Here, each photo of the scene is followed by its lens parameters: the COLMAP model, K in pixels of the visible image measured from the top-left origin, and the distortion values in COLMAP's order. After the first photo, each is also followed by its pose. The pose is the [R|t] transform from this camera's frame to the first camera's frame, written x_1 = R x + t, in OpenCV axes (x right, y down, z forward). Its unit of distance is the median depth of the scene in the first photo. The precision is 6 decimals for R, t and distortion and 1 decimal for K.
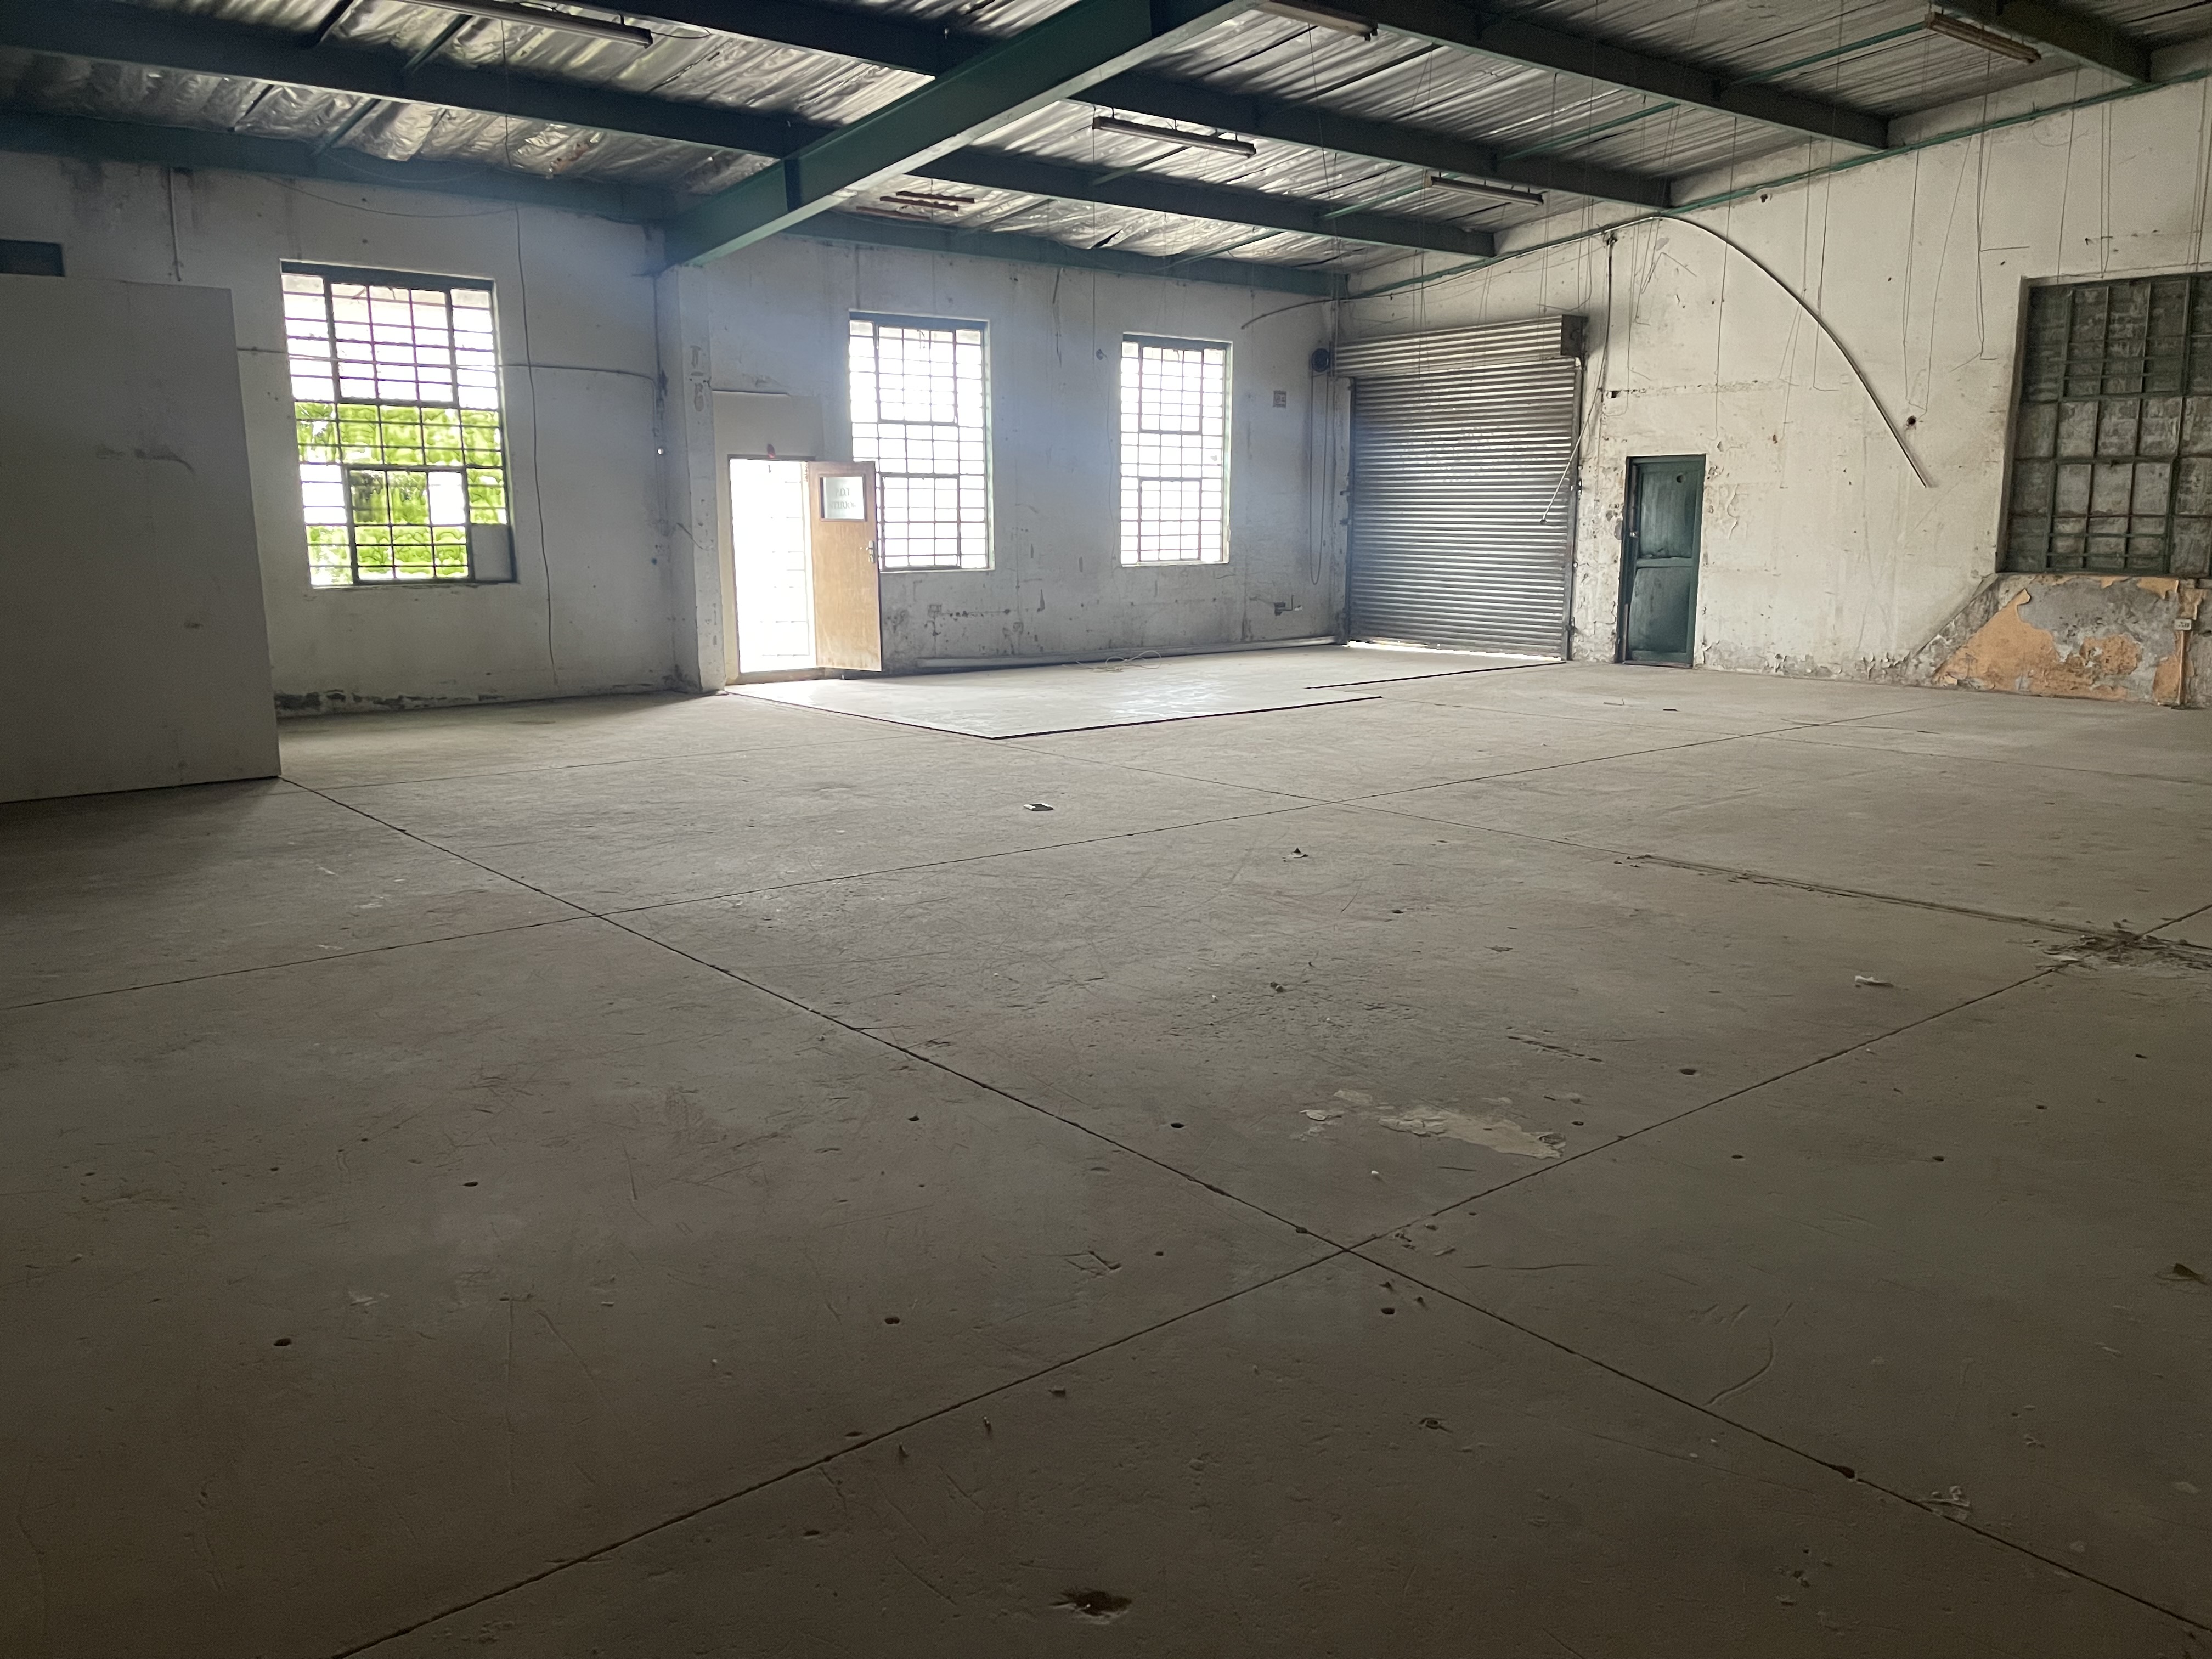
lens RADIAL K [[1726.7, 0, 1108.5], [0, 1726.7, 834.5], [0, 0, 1]] dist [0.012981, 0.007352]
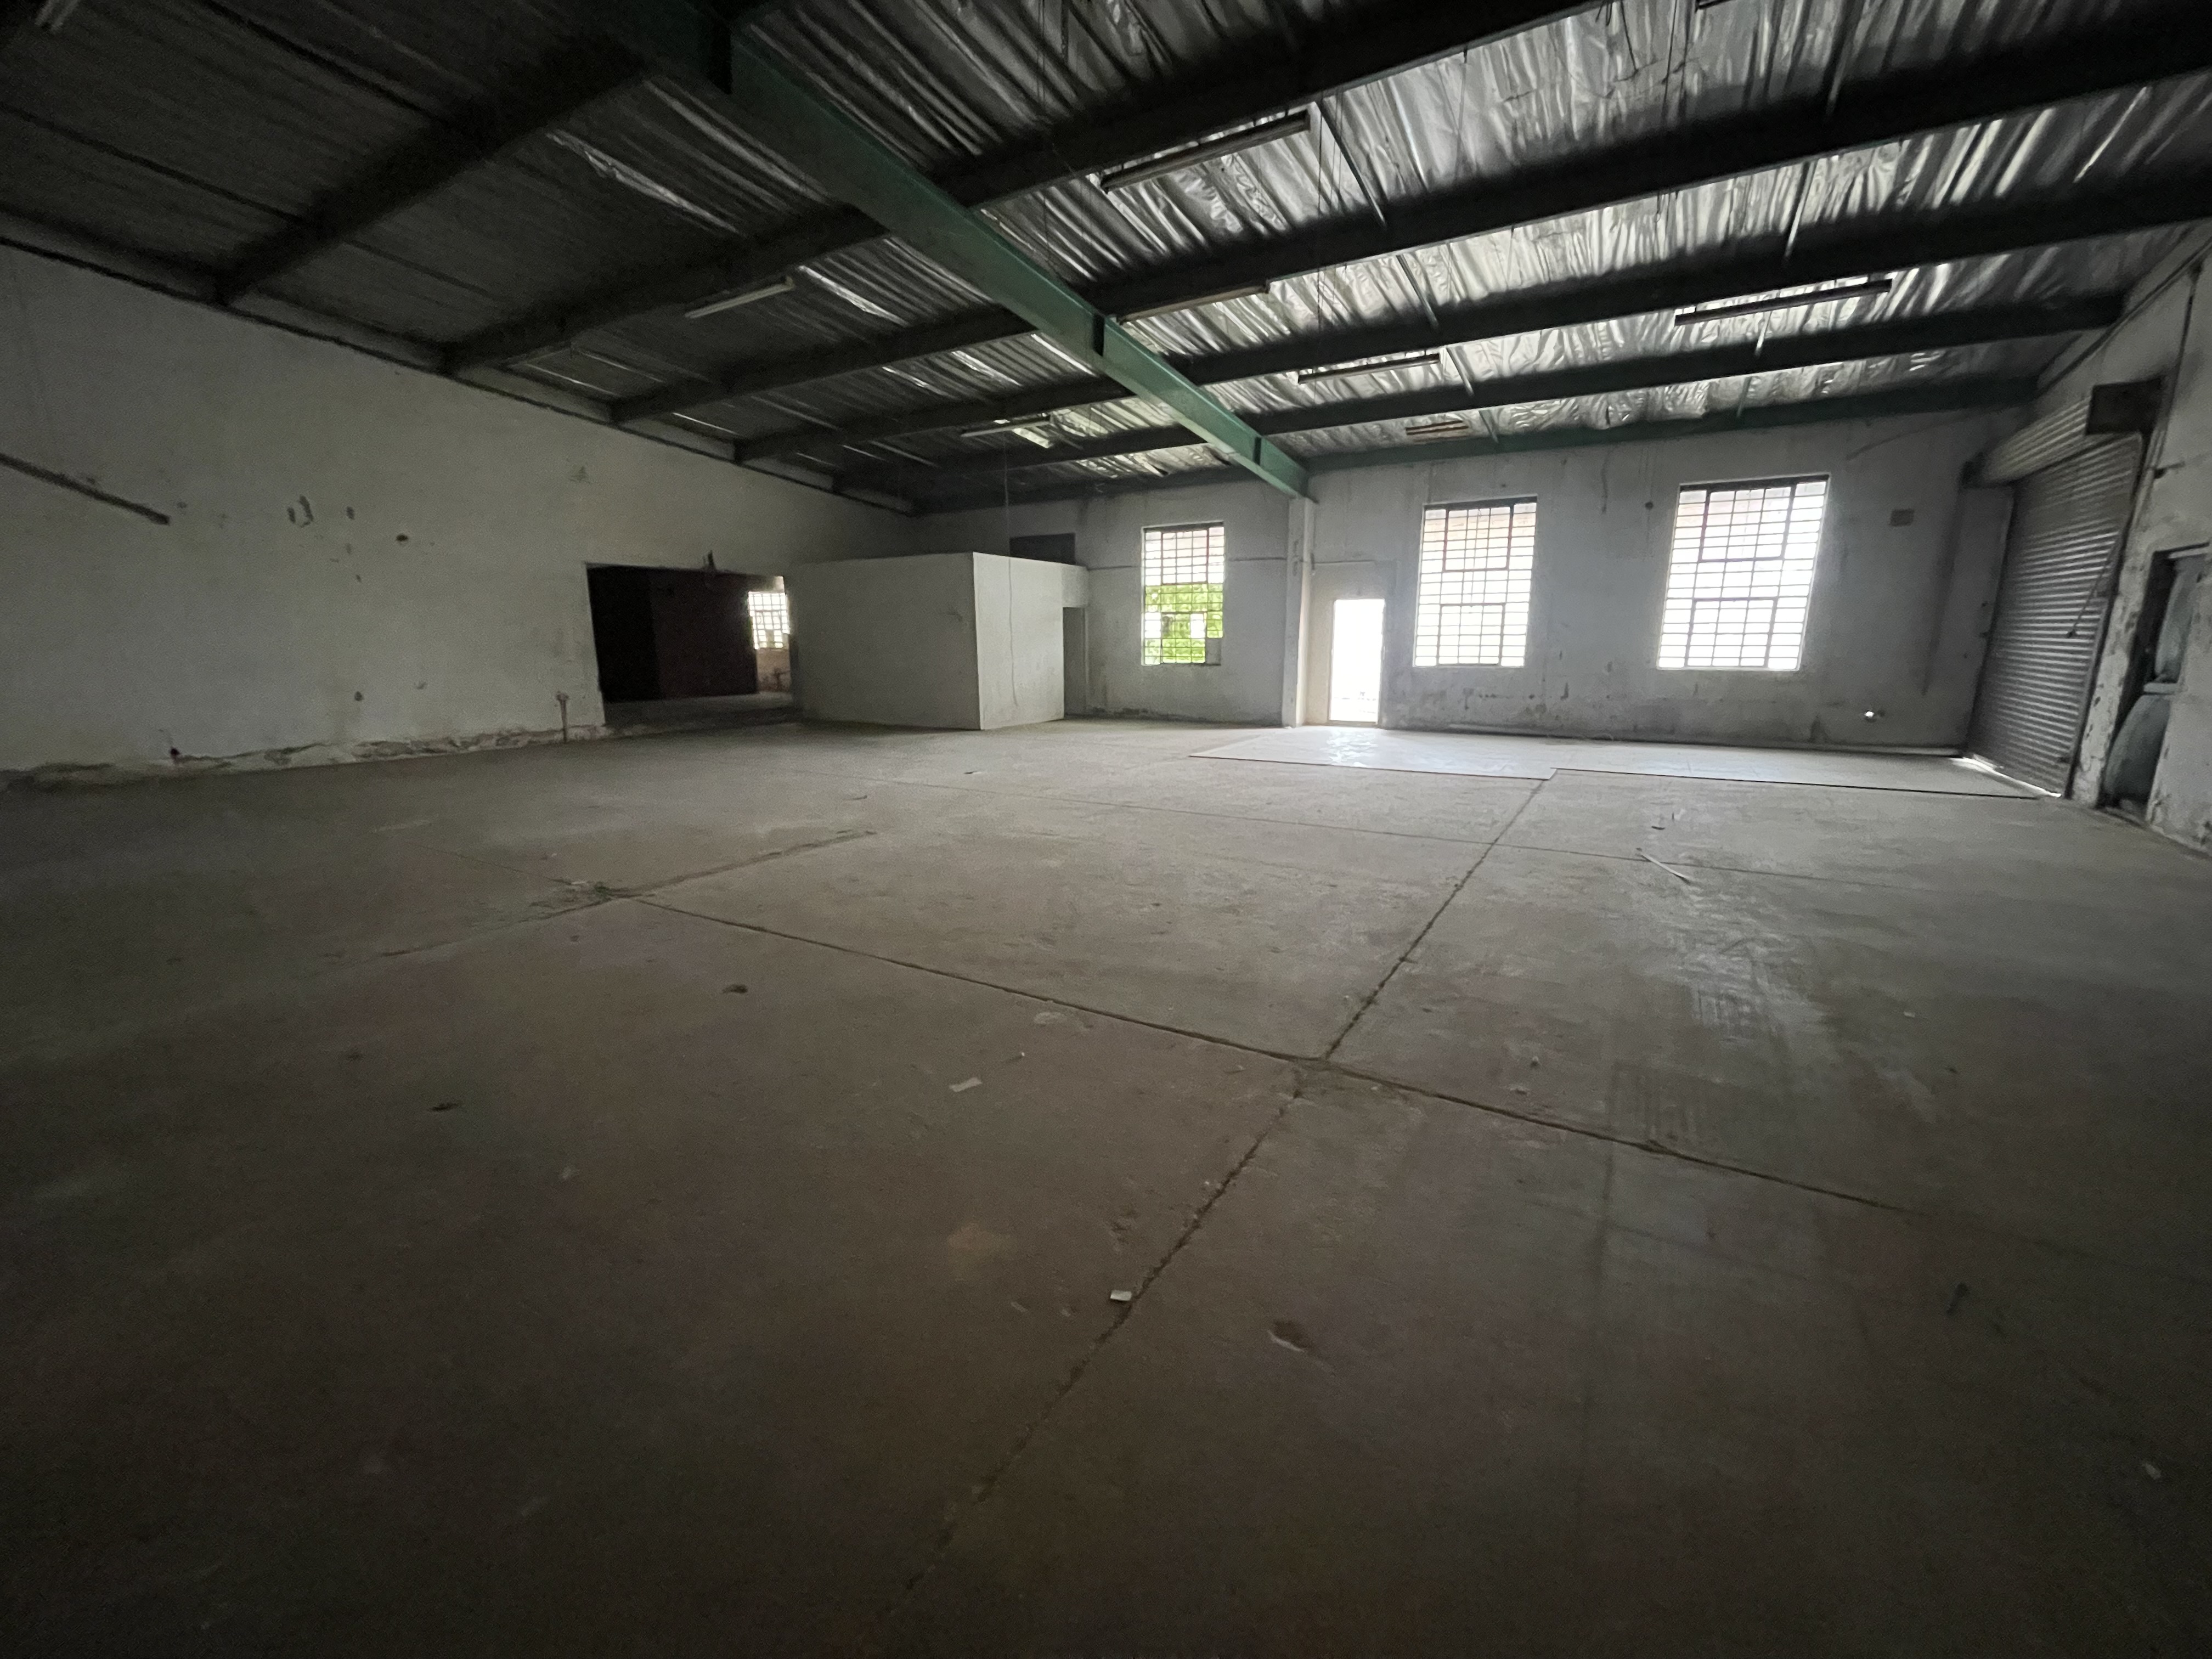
lens RADIAL K [[884.2, 0, 1107.2], [0, 884.2, 830.8], [0, 0, 1]] dist [-0.010664, 0.000743]
pose [[0.333953, 0.201215, -0.920863, 0.546121], [-0.161064, 0.974763, 0.154582, -0.079968], [0.928727, 0.096695, 0.357933, 0.431875]]
